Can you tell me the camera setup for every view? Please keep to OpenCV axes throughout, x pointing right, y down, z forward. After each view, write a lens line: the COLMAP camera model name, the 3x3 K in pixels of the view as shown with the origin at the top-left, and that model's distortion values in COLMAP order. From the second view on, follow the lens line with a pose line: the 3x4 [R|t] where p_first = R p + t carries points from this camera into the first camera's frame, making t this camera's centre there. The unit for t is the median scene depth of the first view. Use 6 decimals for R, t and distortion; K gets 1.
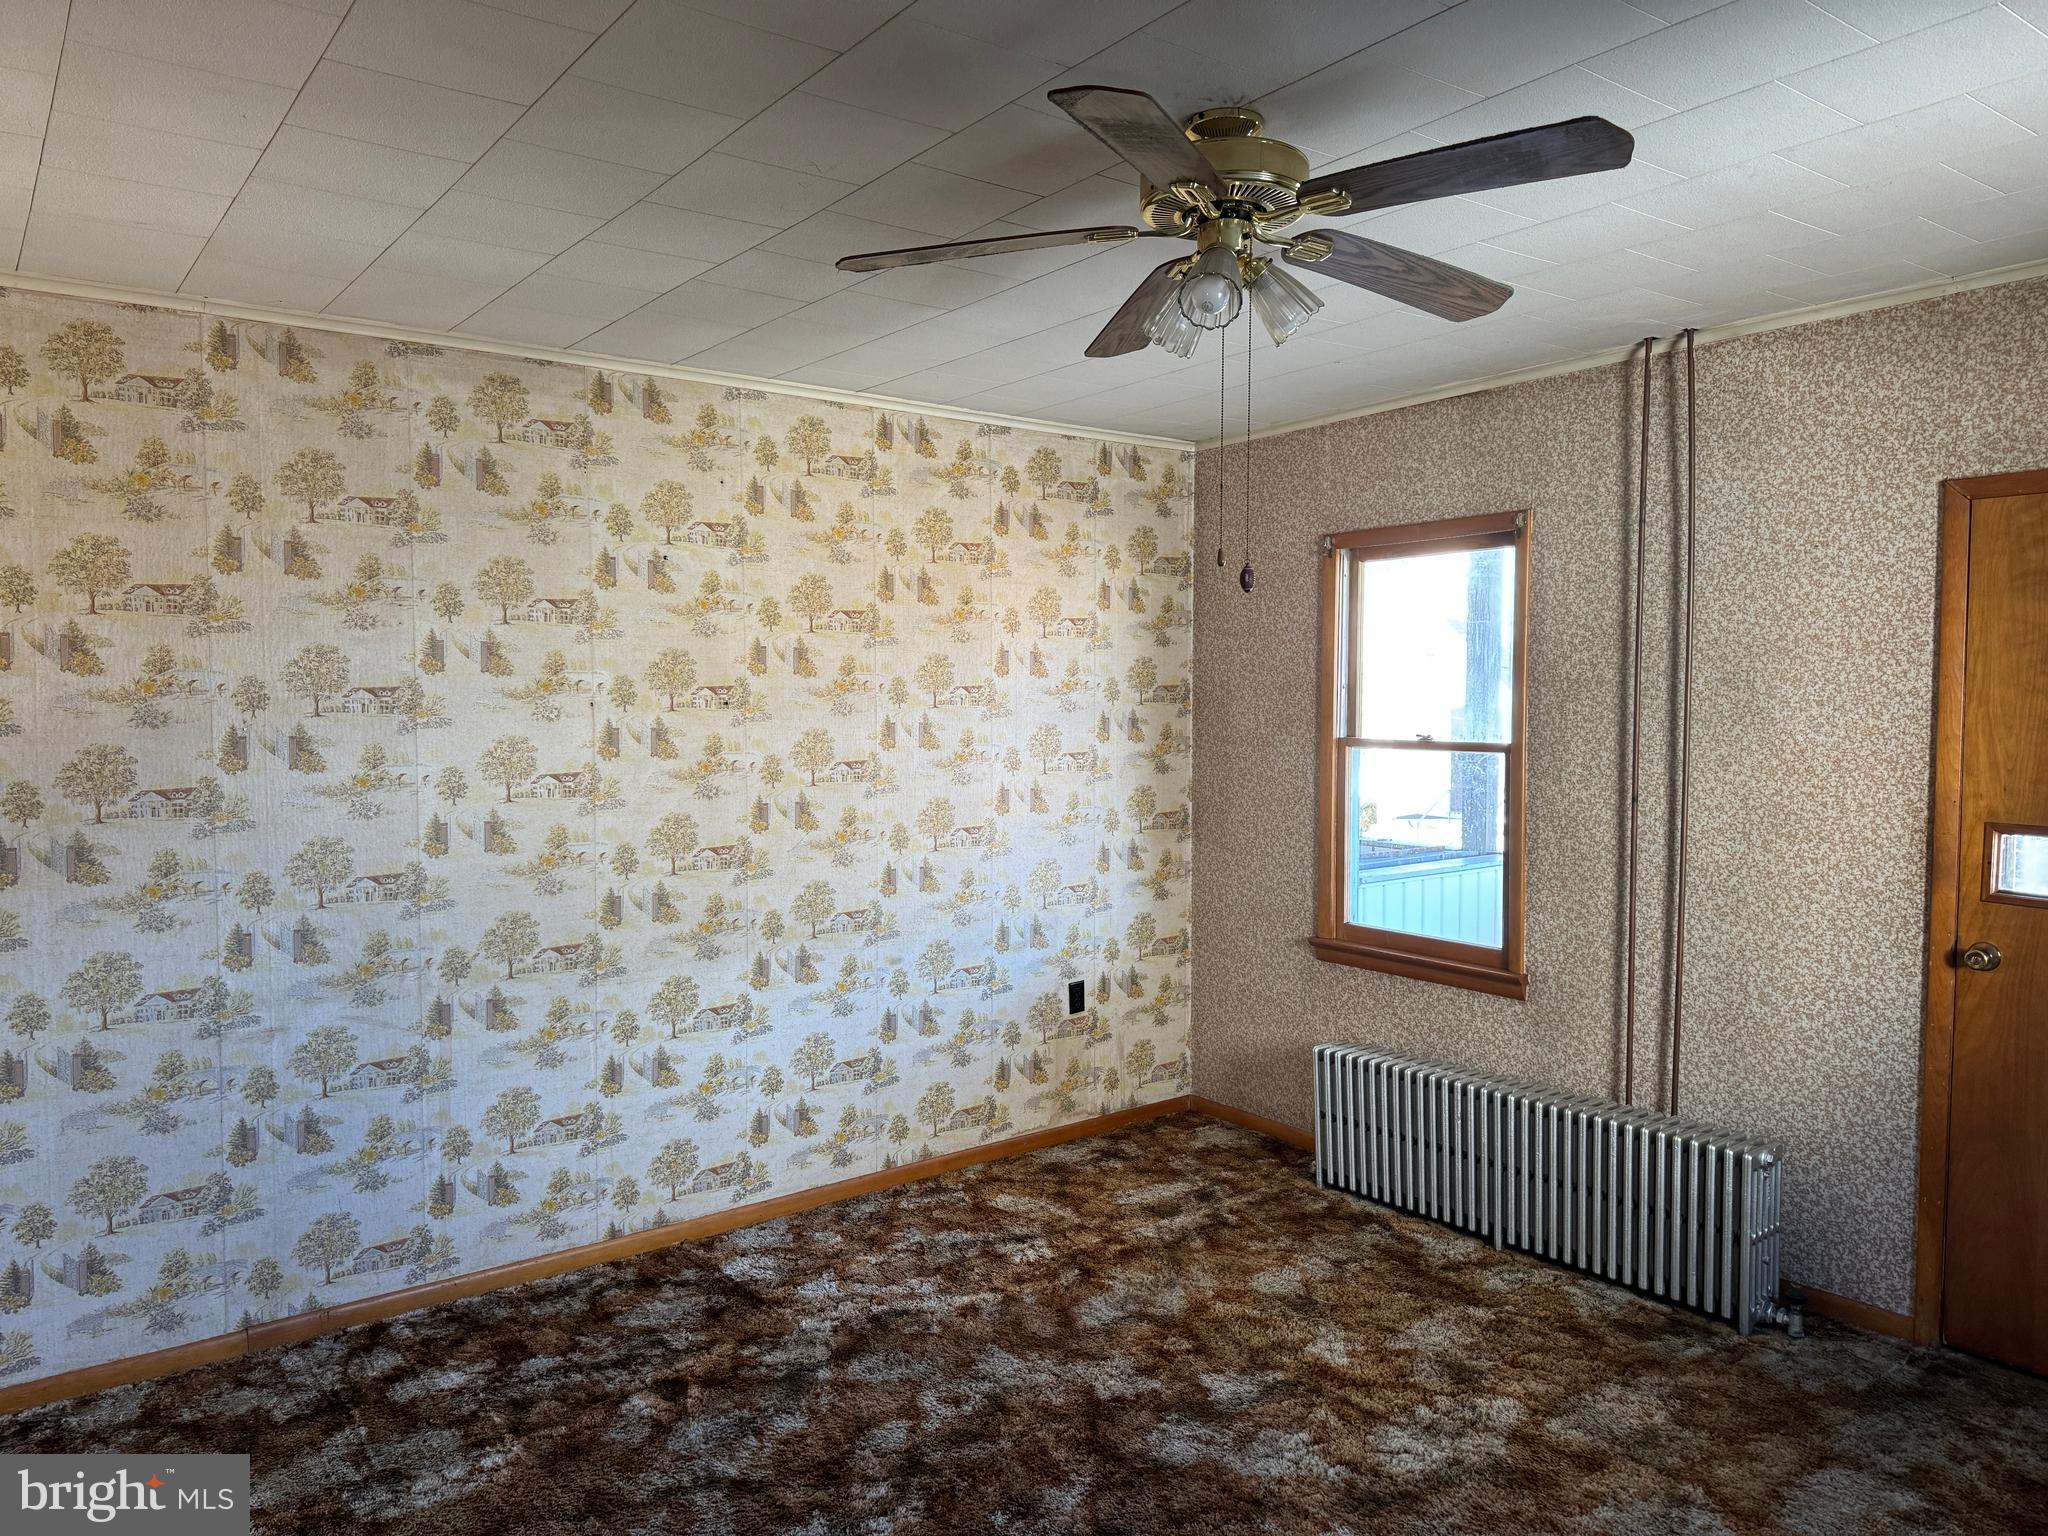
lens RADIAL K [[1443.3, 0, 1022.8], [0, 1443.3, 766.7], [0, 0, 1]] dist [0.008475, -0.005578]
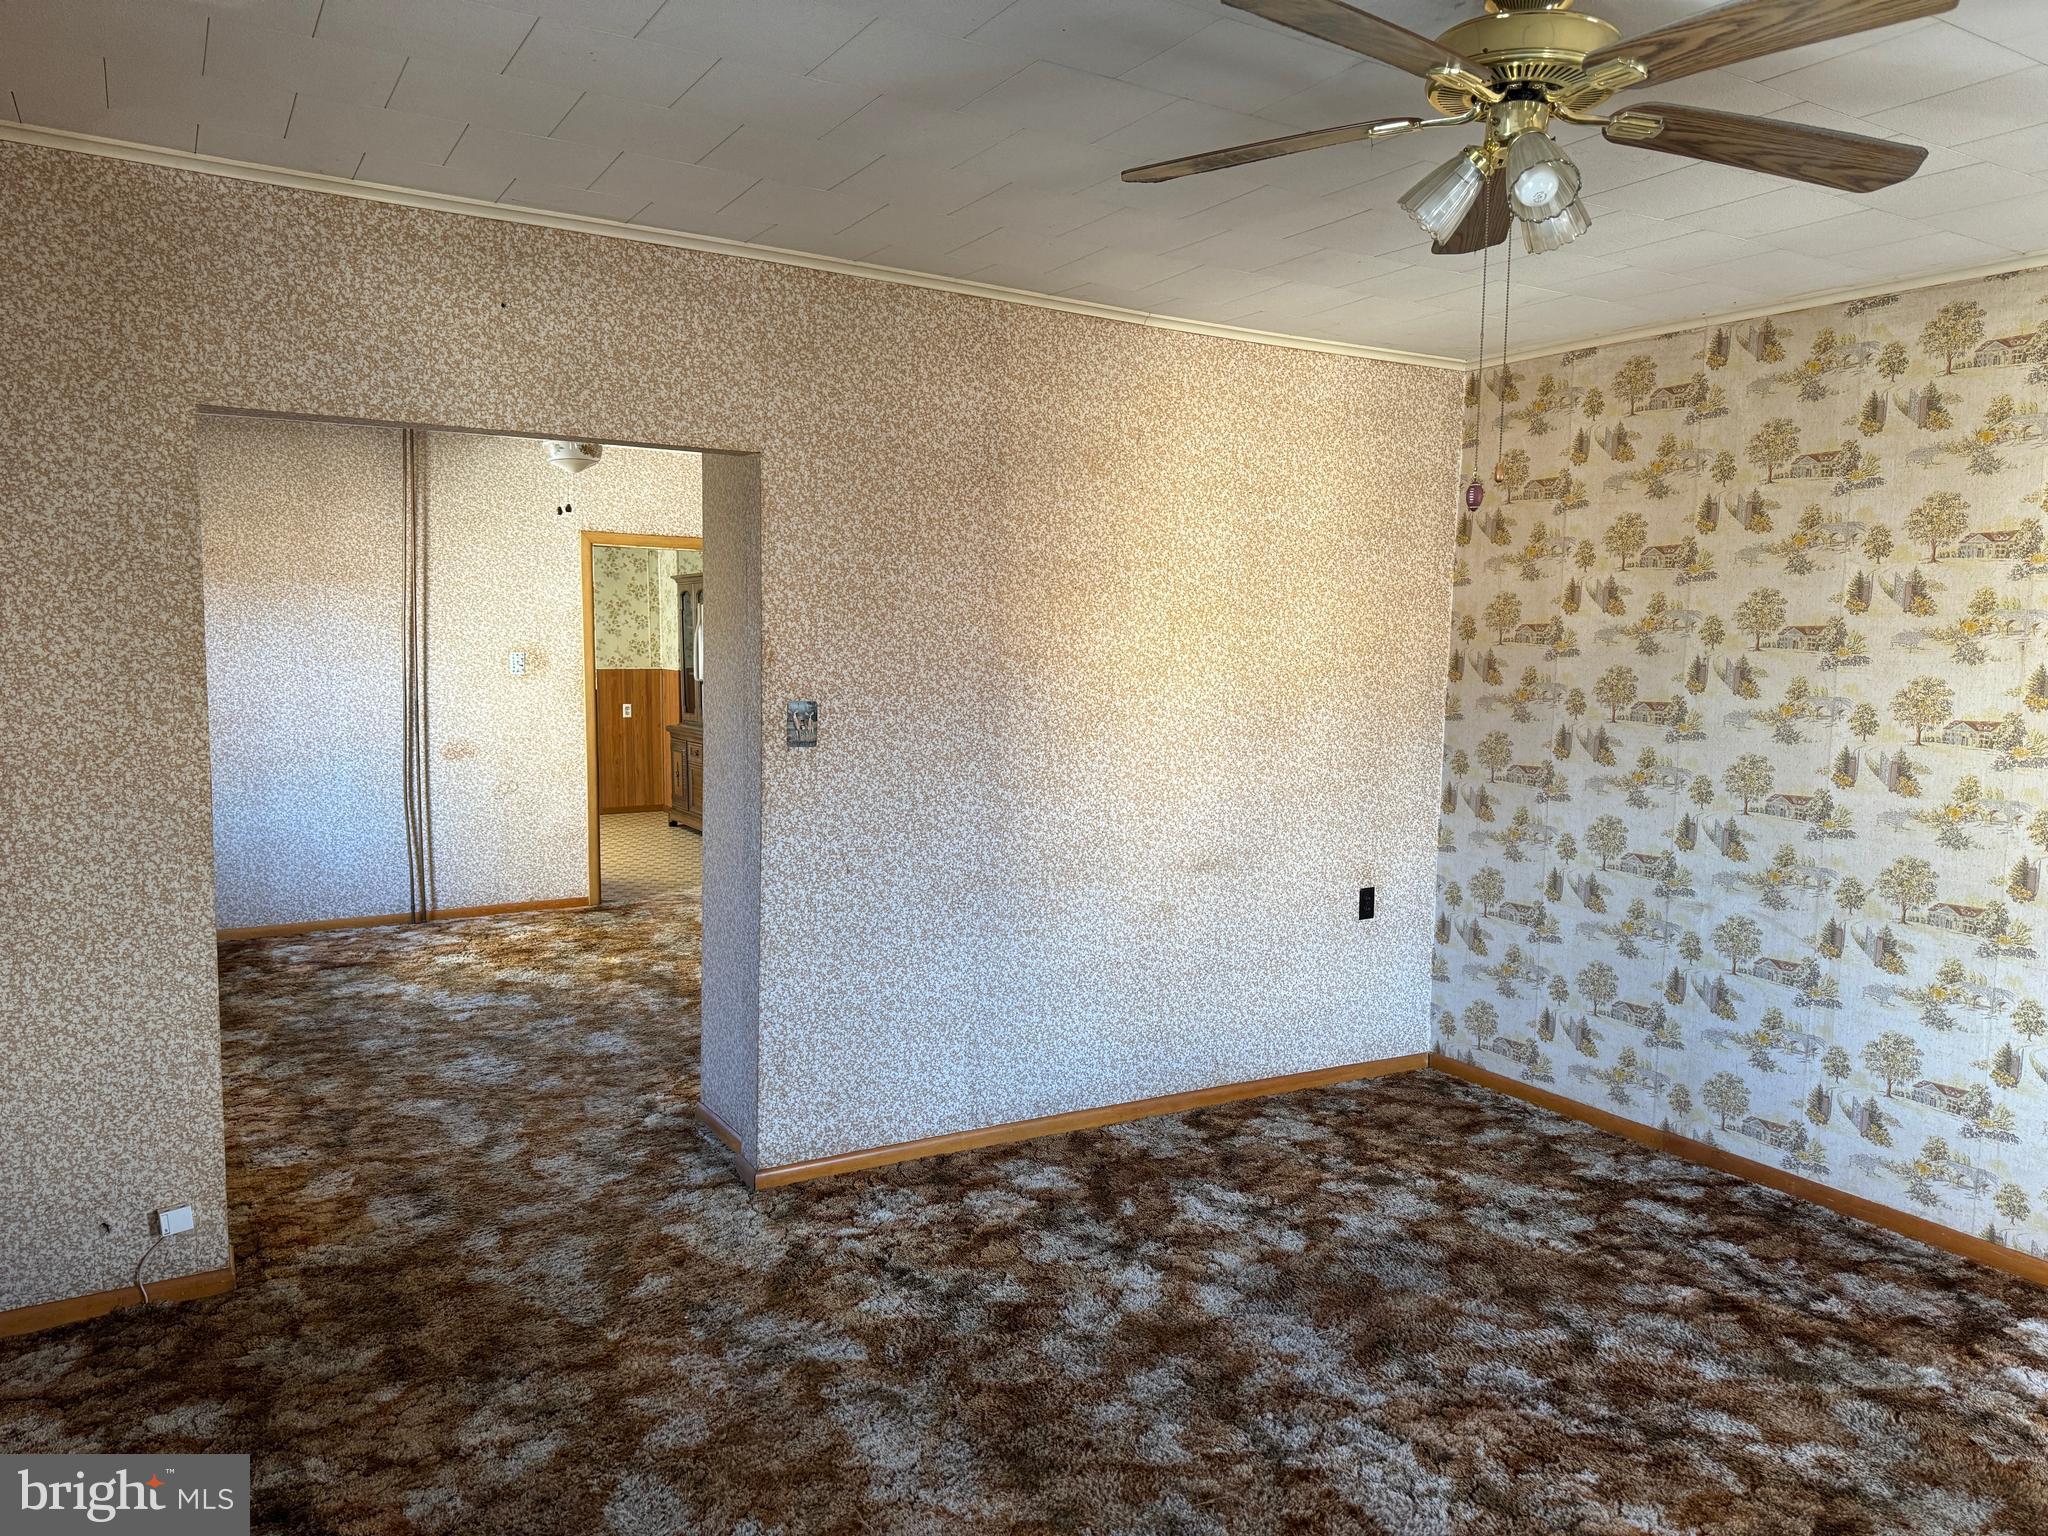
lens RADIAL K [[1443.3, 0, 1022.2], [0, 1443.3, 768.5], [0, 0, 1]] dist [0.008475, -0.005578]
pose [[-0.106081, 0.101708, -0.989142, 0.750874], [-0.068587, 0.991637, 0.109321, -0.027806], [0.991989, 0.079439, -0.098218, 0.542243]]
